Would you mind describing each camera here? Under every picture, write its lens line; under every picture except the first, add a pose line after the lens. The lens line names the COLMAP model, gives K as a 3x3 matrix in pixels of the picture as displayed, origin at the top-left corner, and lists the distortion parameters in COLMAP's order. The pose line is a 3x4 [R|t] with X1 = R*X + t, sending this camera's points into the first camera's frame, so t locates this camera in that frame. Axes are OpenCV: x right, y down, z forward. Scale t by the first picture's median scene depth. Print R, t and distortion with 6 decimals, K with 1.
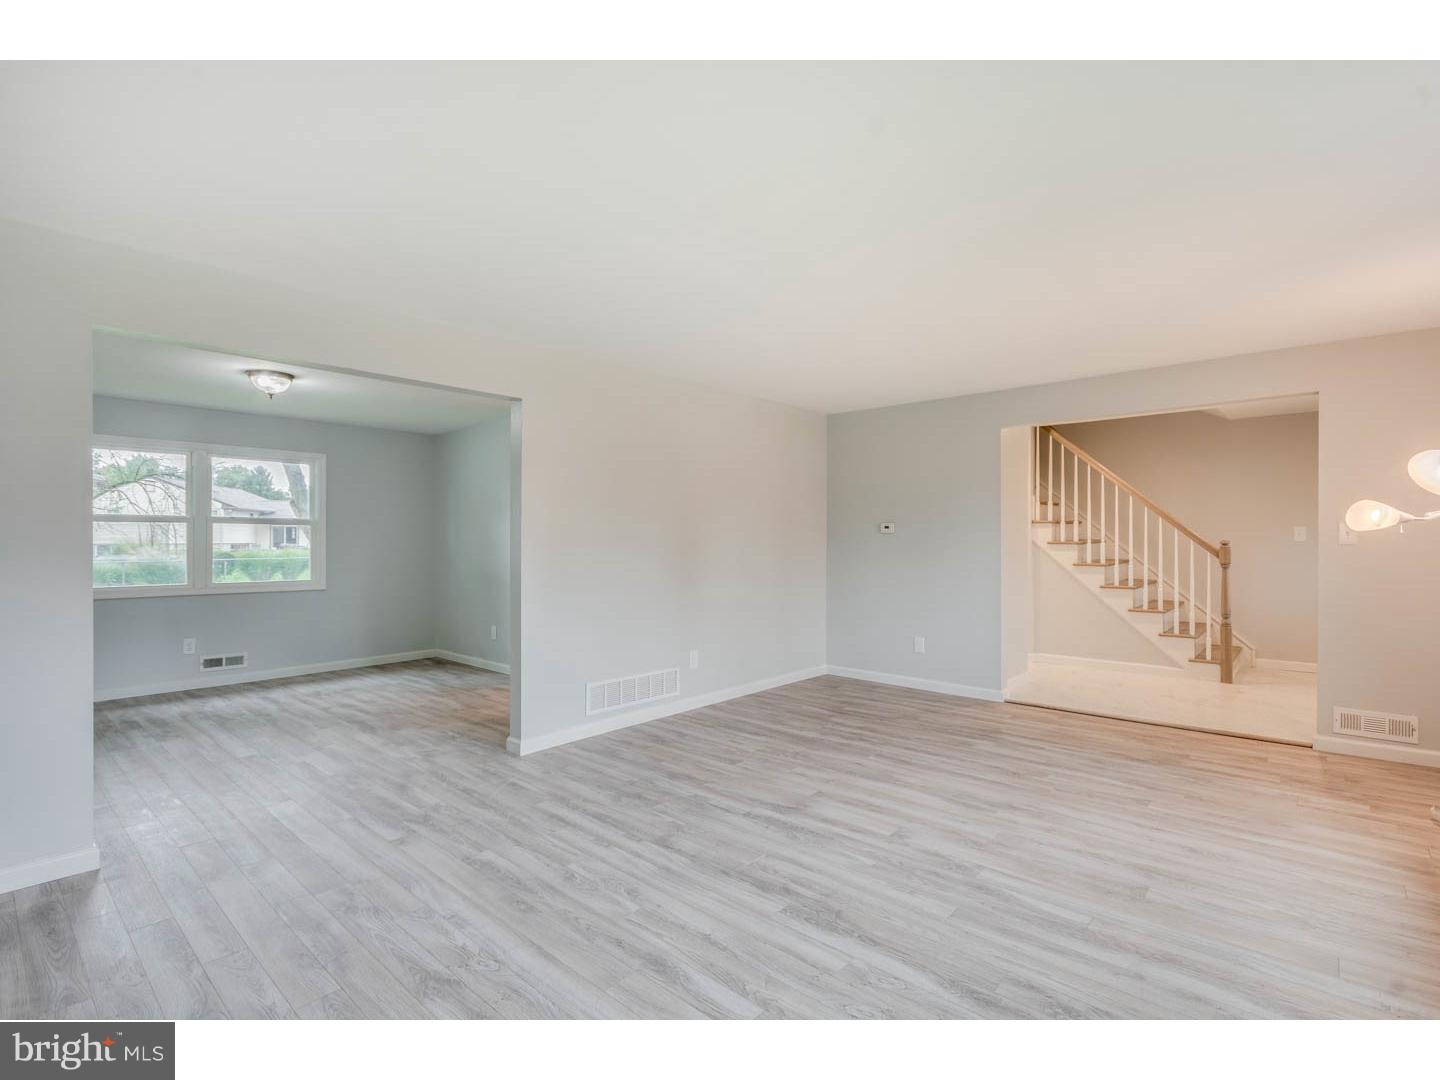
lens RADIAL K [[701.7, 0, 722.2], [0, 701.7, 541.4], [0, 0, 1]] dist [-0.000837, -0.001284]
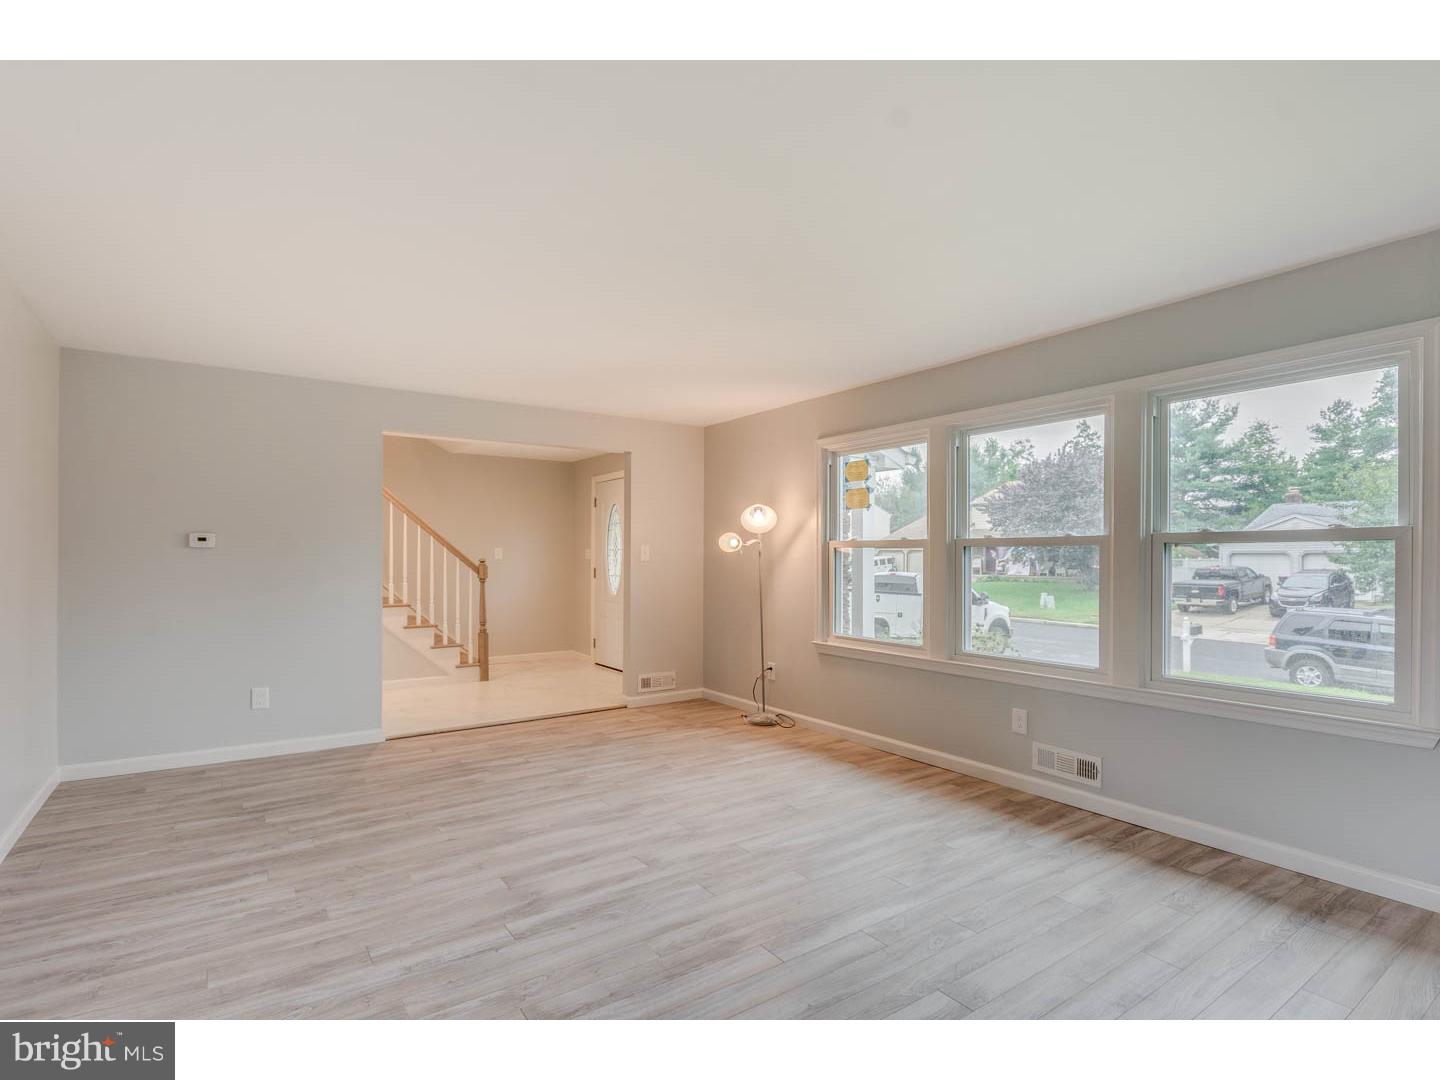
lens RADIAL K [[722.7, 0, 715.9], [0, 722.7, 548.7], [0, 0, 1]] dist [-0.003181, -0.003049]
pose [[0.214143, 0.014490, 0.976695, -0.553585], [0.001880, 0.999882, -0.015246, 0.002073], [-0.976800, 0.005101, 0.214091, 0.545608]]
